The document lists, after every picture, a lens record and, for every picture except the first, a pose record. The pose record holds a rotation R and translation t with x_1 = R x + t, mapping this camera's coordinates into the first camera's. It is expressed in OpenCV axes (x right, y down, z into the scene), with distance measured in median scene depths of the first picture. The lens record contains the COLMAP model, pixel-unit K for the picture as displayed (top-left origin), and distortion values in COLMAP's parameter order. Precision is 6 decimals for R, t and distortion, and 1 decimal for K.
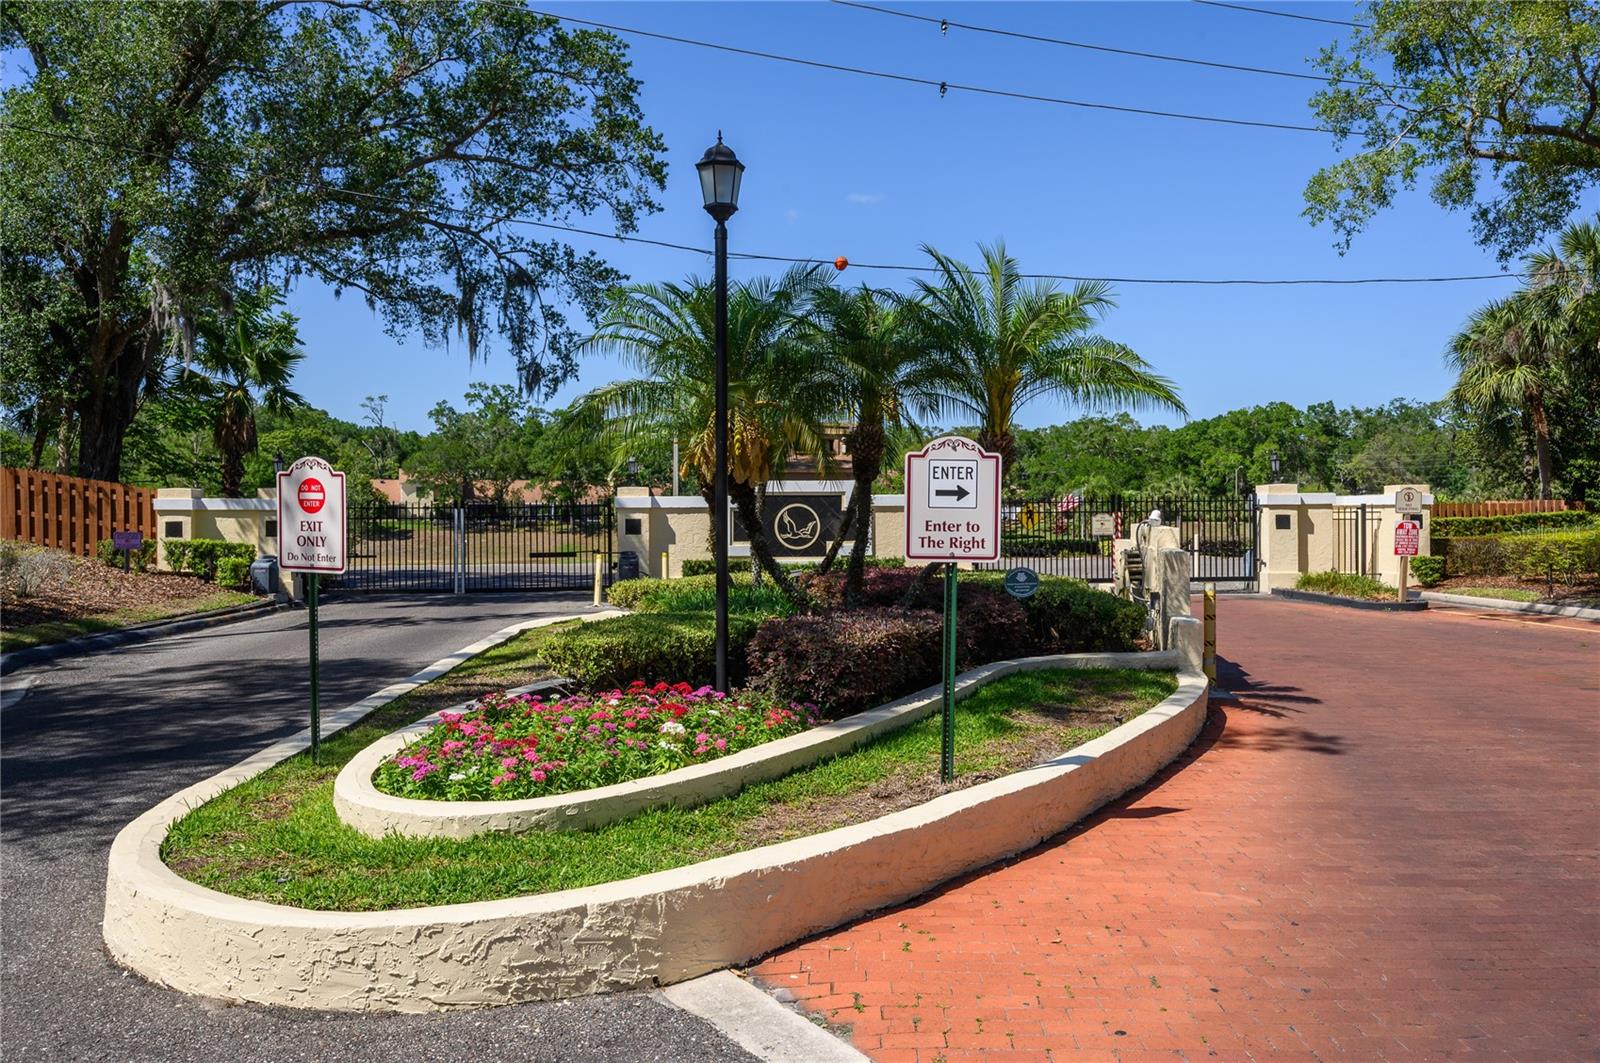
lens RADIAL K [[1144.1, 0, 798.8], [0, 1144.1, 533.7], [0, 0, 1]] dist [-0.004069, -0.000784]
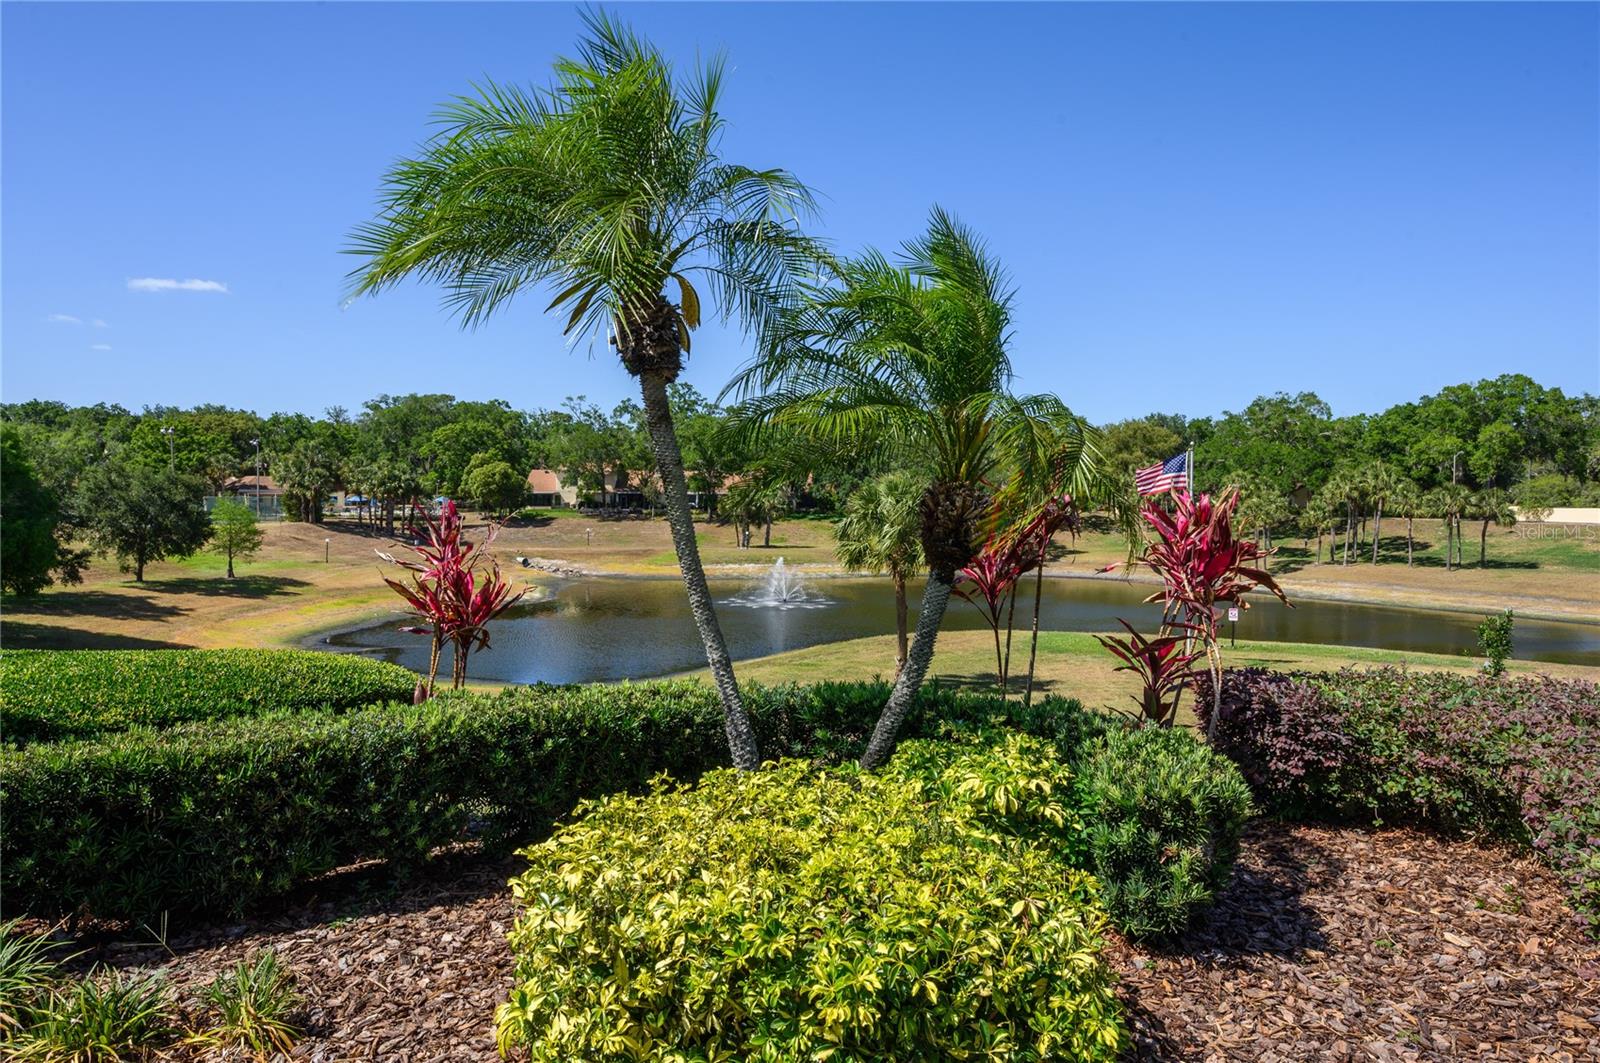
lens RADIAL K [[986.7, 0, 803.2], [0, 986.7, 528.6], [0, 0, 1]] dist [0.003531, 0.001242]
pose [[0.979156, 0.013738, -0.202643, 0.064741], [-0.013047, 0.999904, 0.004742, -0.000827], [0.202688, -0.001999, 0.979241, 0.196948]]
